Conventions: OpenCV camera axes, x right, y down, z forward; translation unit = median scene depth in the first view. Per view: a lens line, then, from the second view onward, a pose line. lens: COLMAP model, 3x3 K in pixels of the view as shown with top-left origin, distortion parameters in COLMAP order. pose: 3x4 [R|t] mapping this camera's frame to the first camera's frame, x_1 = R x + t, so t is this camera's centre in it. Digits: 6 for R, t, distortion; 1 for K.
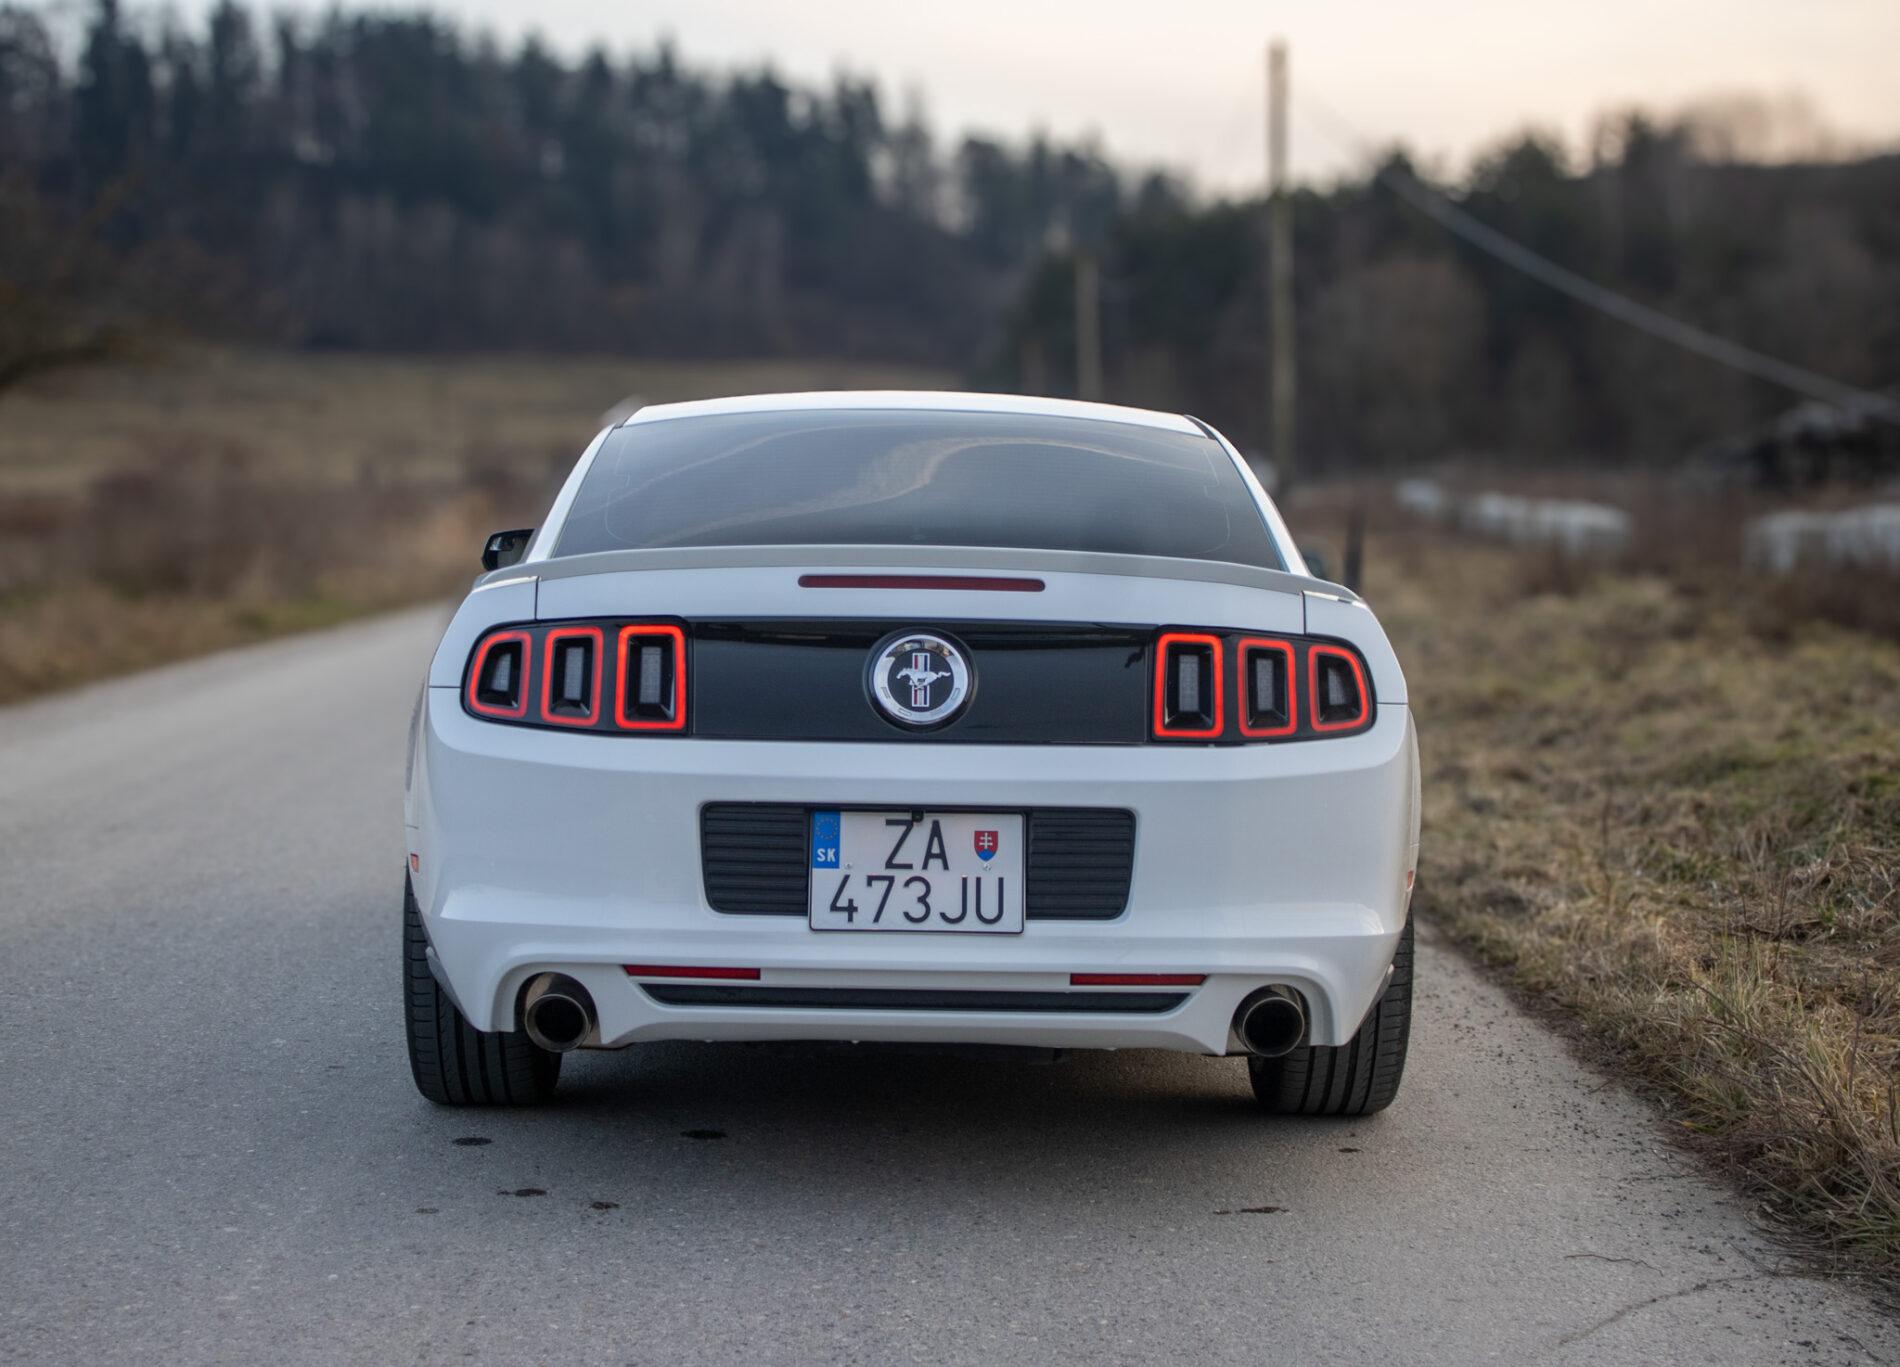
lens RADIAL K [[3940.8, 0, 950.0], [0, 3940.8, 683.5], [0, 0, 1]] dist [0.068481, 0.337806]
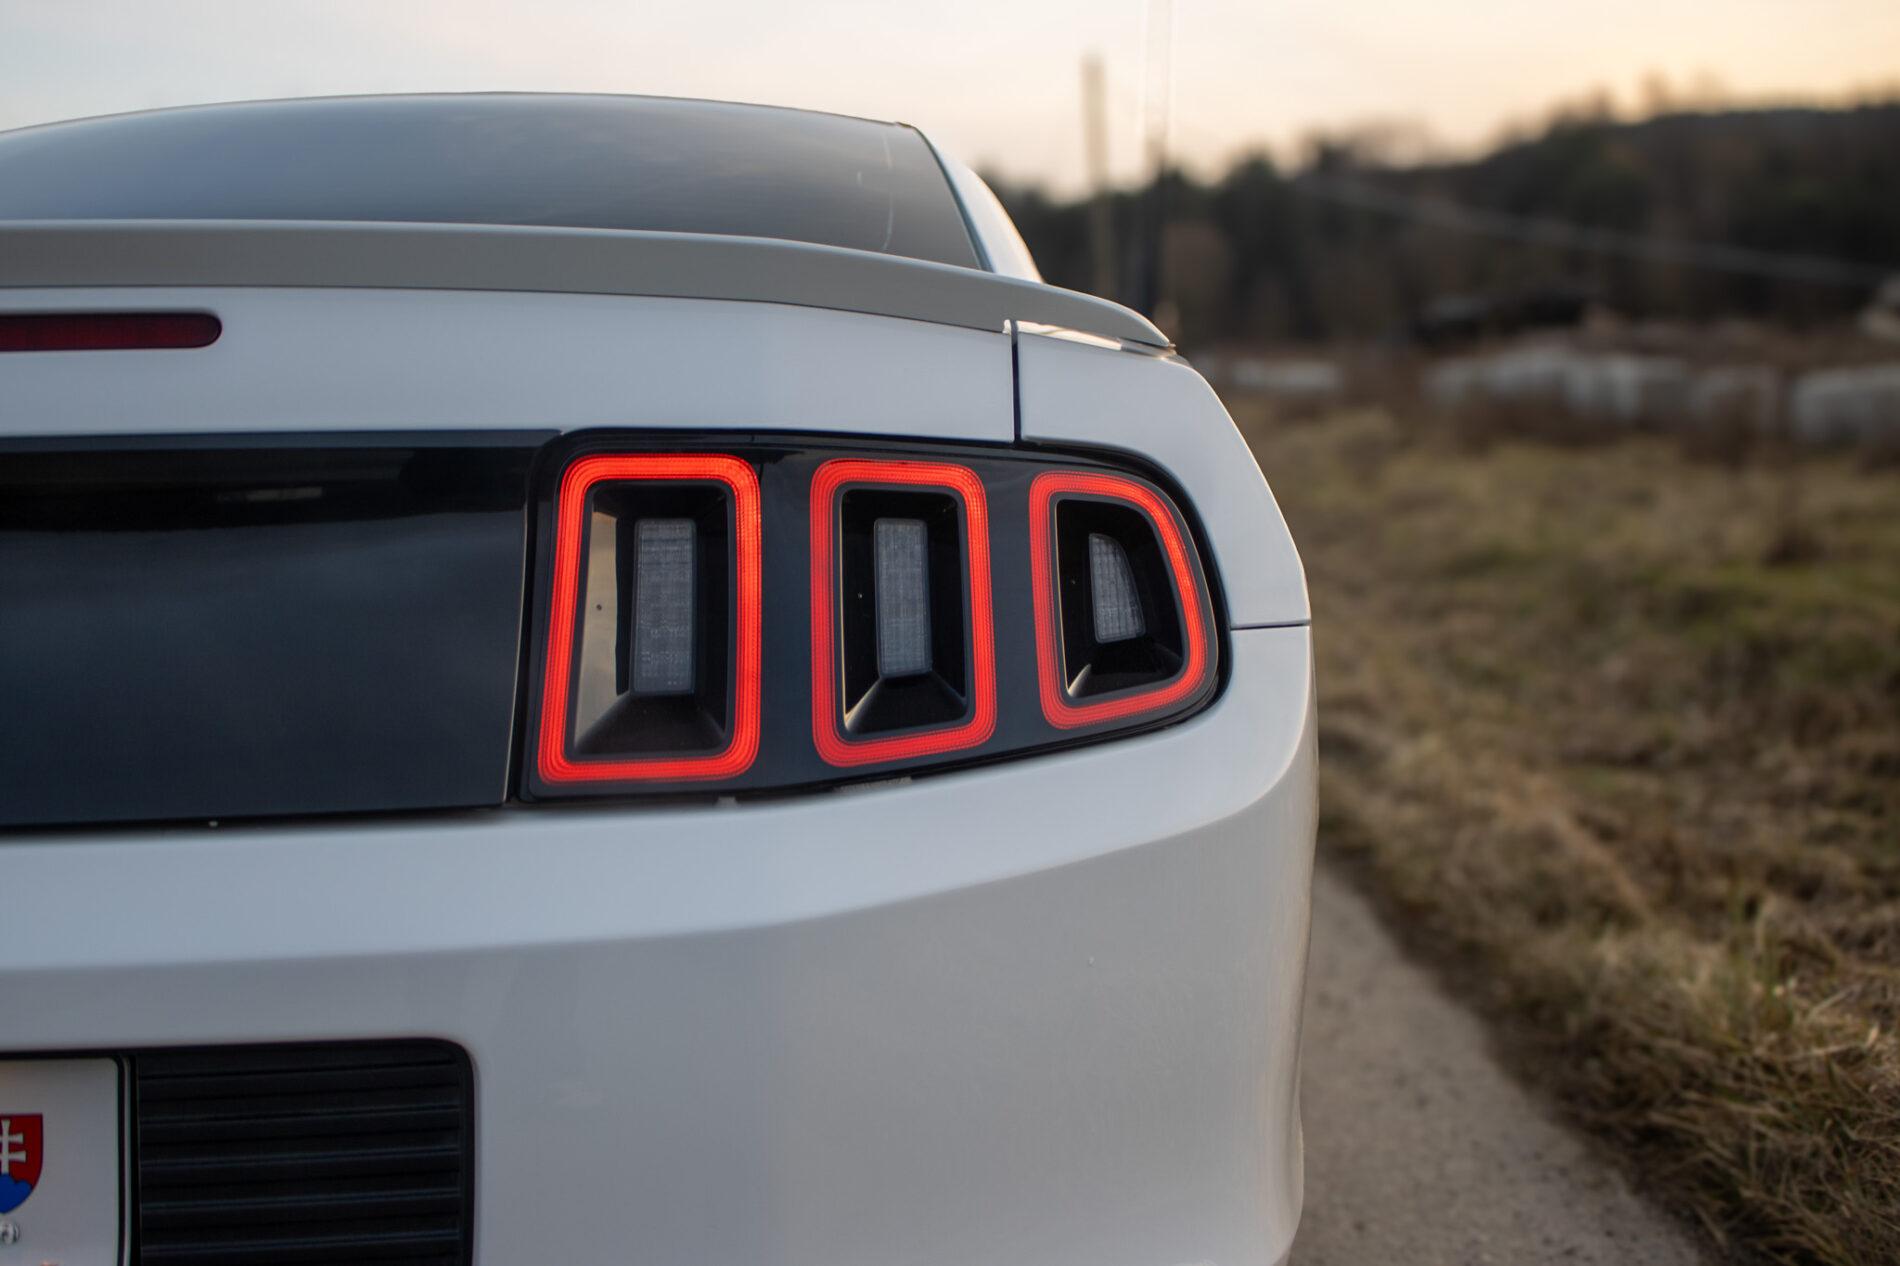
lens RADIAL K [[1985.7, 0, 950.0], [0, 1985.7, 633.0], [0, 0, 1]] dist [-0.077001, 0.034342]
pose [[0.999093, -0.041918, -0.007534, 0.083795], [0.042339, 0.996720, 0.068961, -0.007998], [0.004618, -0.069218, 0.997591, 0.816711]]
